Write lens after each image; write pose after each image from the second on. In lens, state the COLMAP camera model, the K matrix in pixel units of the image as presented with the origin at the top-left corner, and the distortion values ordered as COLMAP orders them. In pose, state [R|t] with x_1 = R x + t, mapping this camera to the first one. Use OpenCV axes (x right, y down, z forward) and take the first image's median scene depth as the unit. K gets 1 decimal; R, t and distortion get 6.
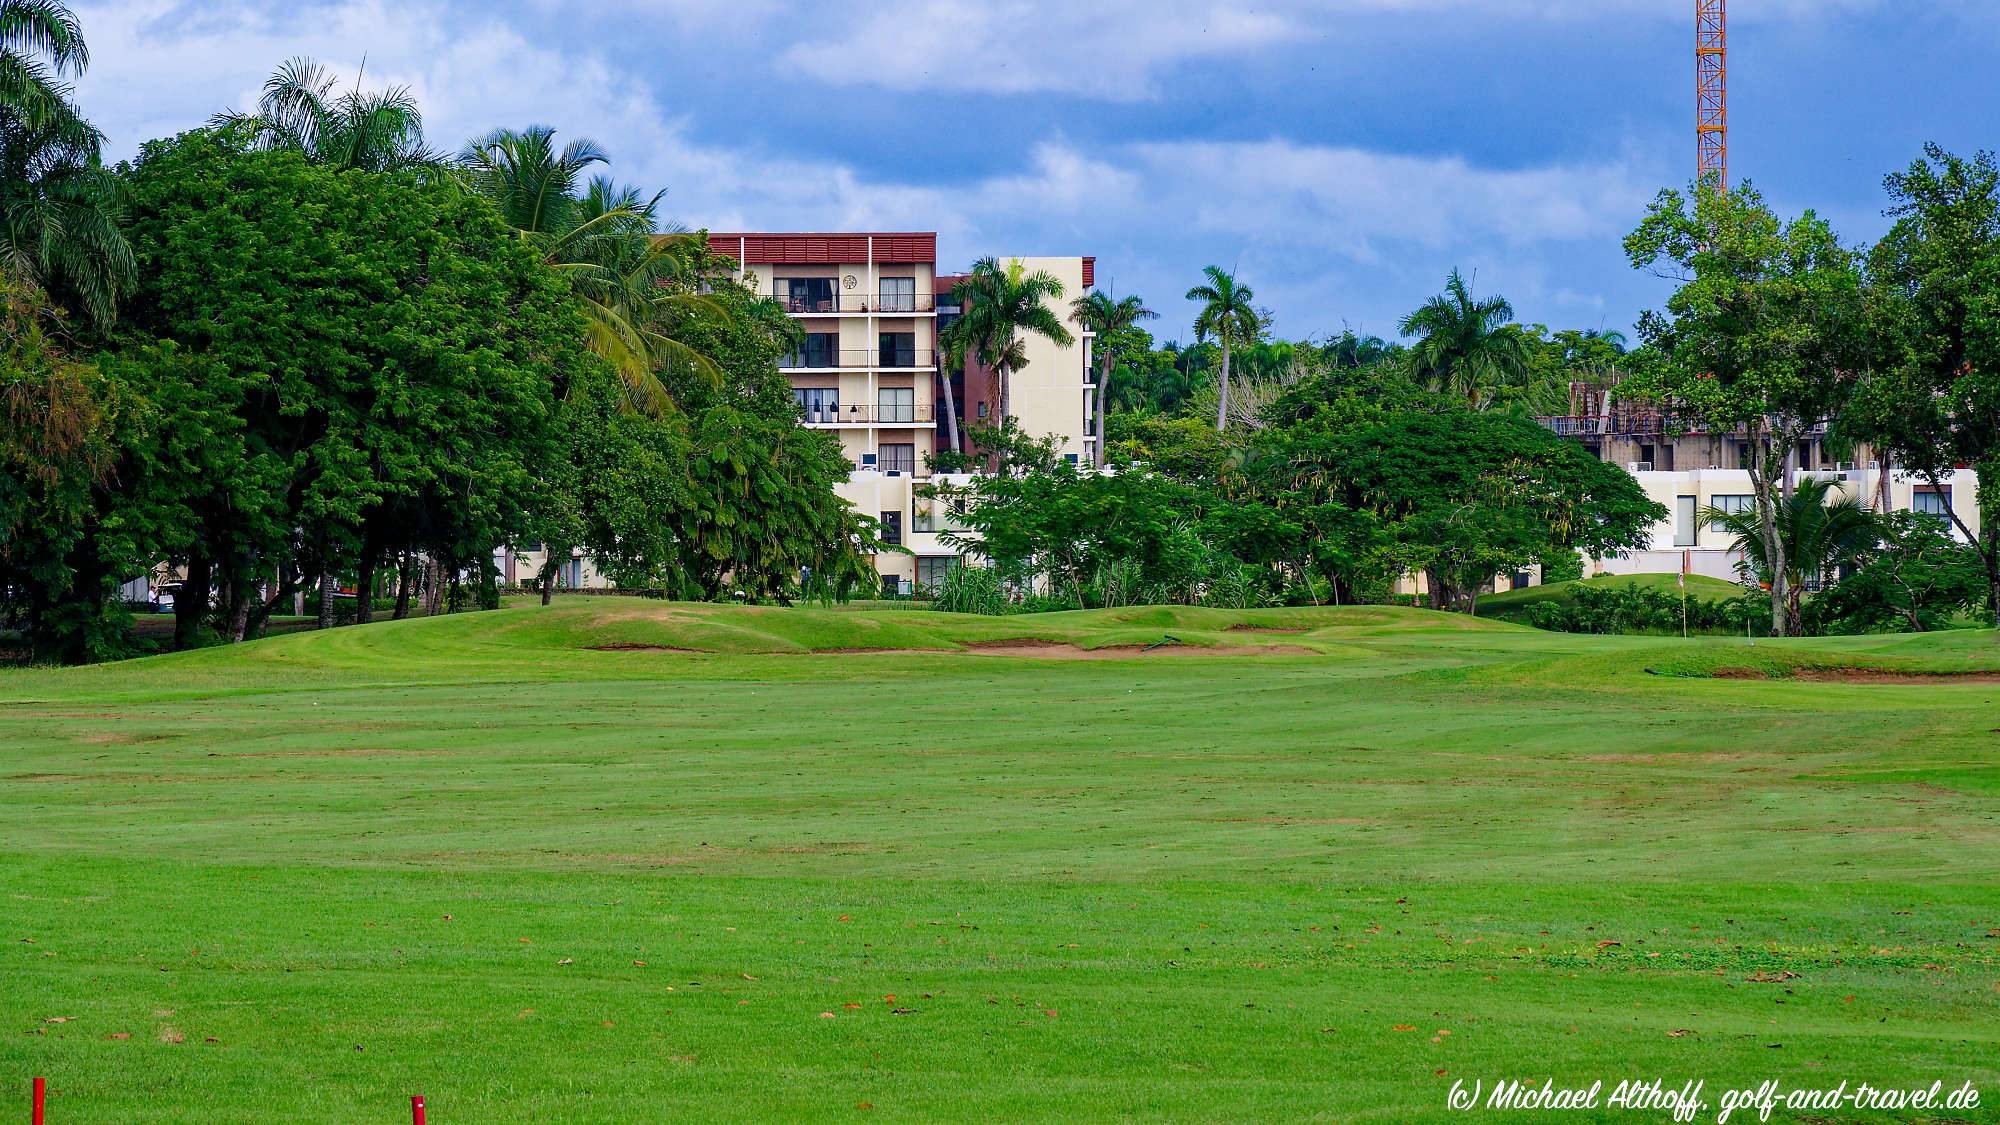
lens RADIAL K [[11740.9, 0, 999.9], [0, 11740.9, 563.1], [0, 0, 1]] dist [0.273193, 0.000000]
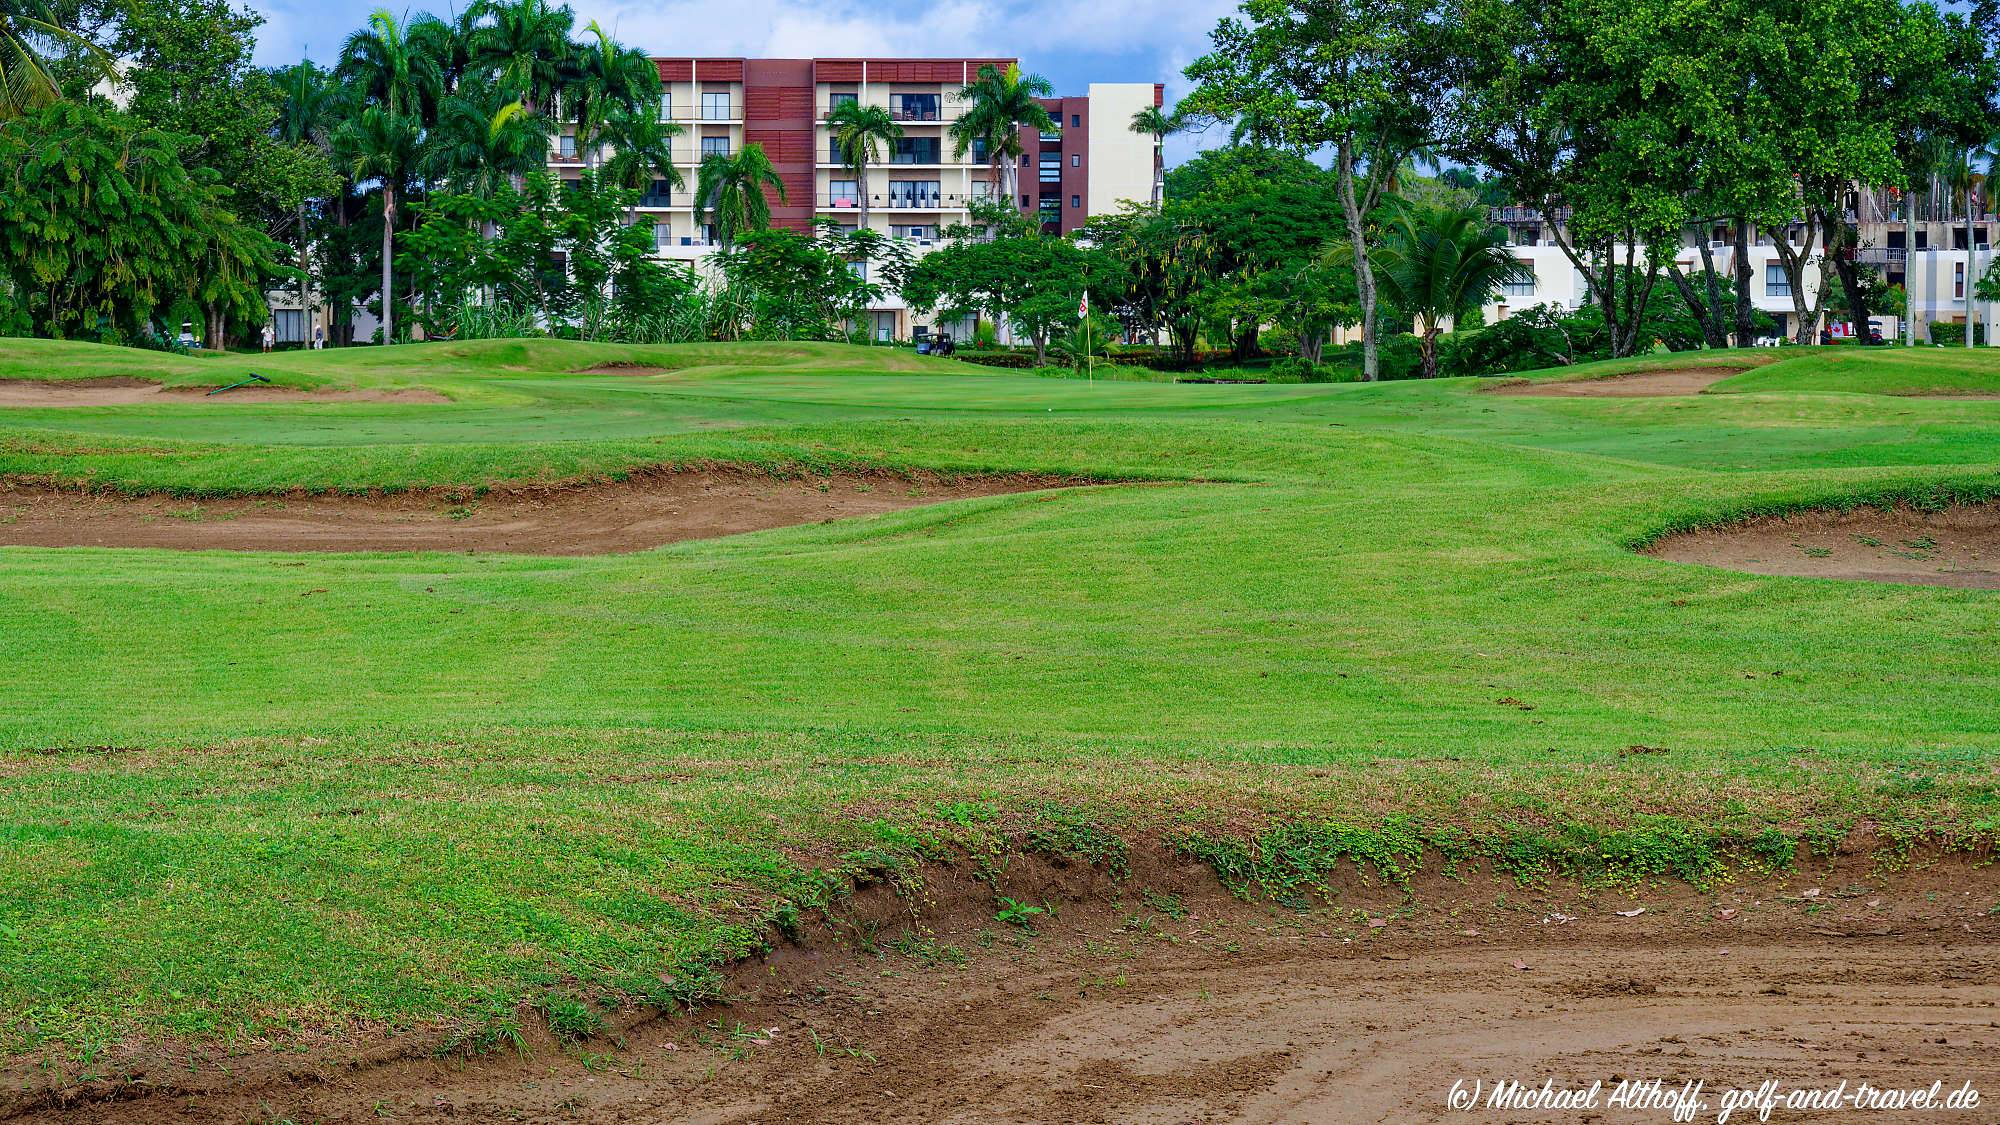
lens RADIAL K [[6742.2, 0, 1000.3], [0, 6742.2, 561.1], [0, 0, 1]] dist [0.218836, 0.000000]
pose [[0.997953, 0.010208, -0.063126, 0.051110], [-0.008080, 0.999393, 0.033878, 0.001901], [0.063434, -0.033299, 0.997430, 0.349471]]
